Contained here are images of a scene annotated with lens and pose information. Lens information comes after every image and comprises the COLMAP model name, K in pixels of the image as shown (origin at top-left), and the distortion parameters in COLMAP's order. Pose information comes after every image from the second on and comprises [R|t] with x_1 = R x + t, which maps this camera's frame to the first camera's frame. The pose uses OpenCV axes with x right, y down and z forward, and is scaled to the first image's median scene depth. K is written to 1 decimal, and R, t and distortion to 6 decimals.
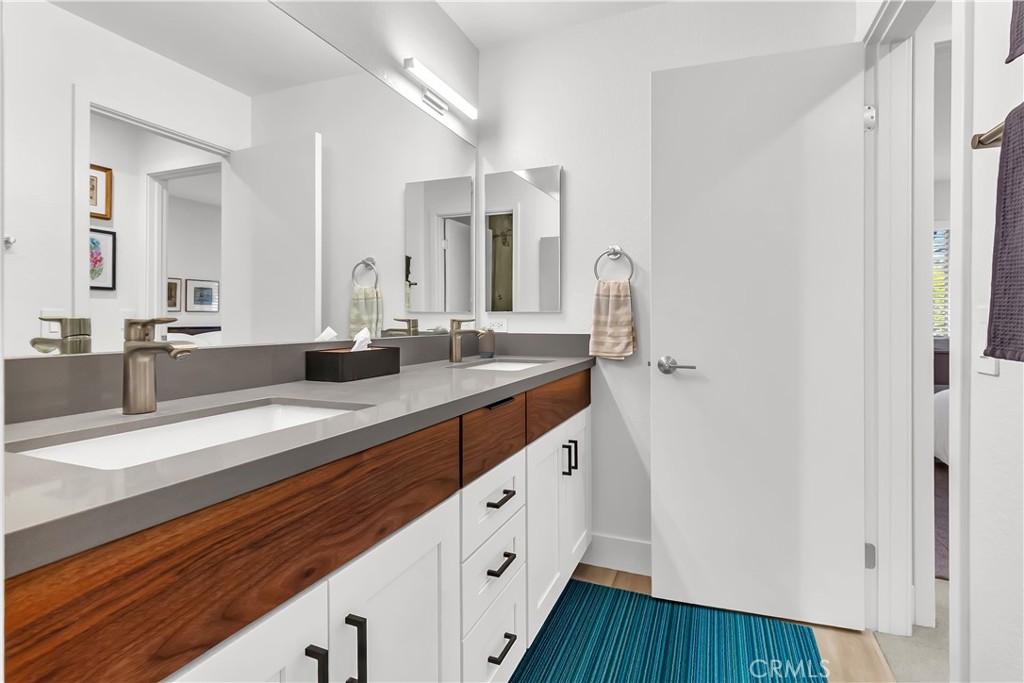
lens RADIAL K [[498.0, 0, 512.9], [0, 498.0, 318.8], [0, 0, 1]] dist [0.000926, 0.000145]
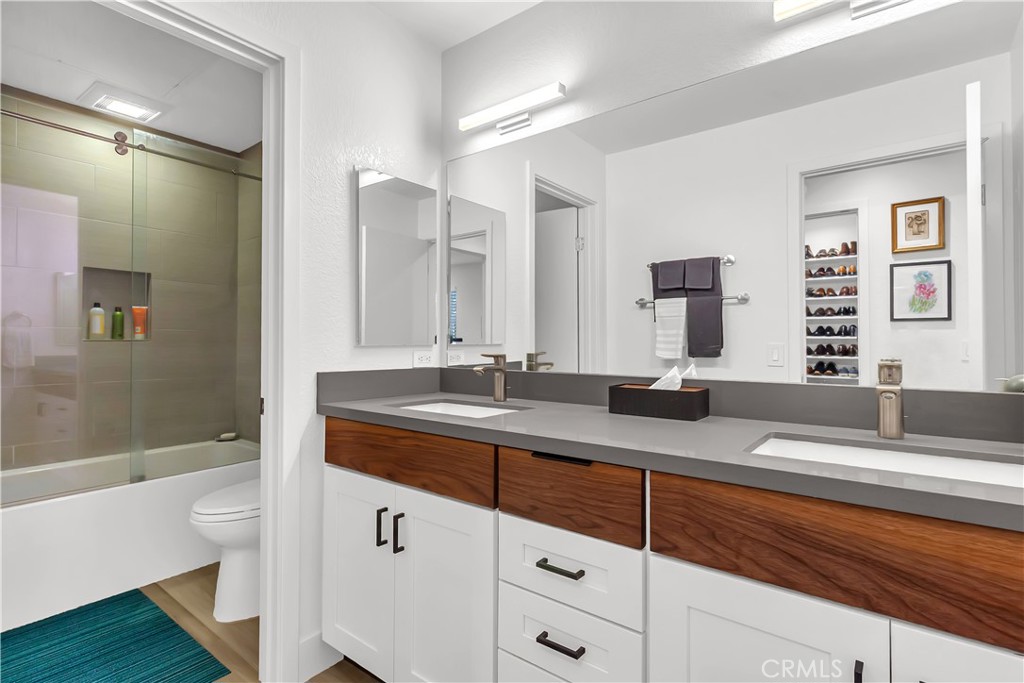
lens RADIAL K [[488.4, 0, 541.0], [0, 488.4, 341.6], [0, 0, 1]] dist [0.019689, 0.000129]
pose [[-0.246320, -0.003996, -0.969180, 0.524410], [-0.000017, 0.999992, -0.004119, -0.020205], [0.969189, -0.000998, -0.246318, 0.761681]]
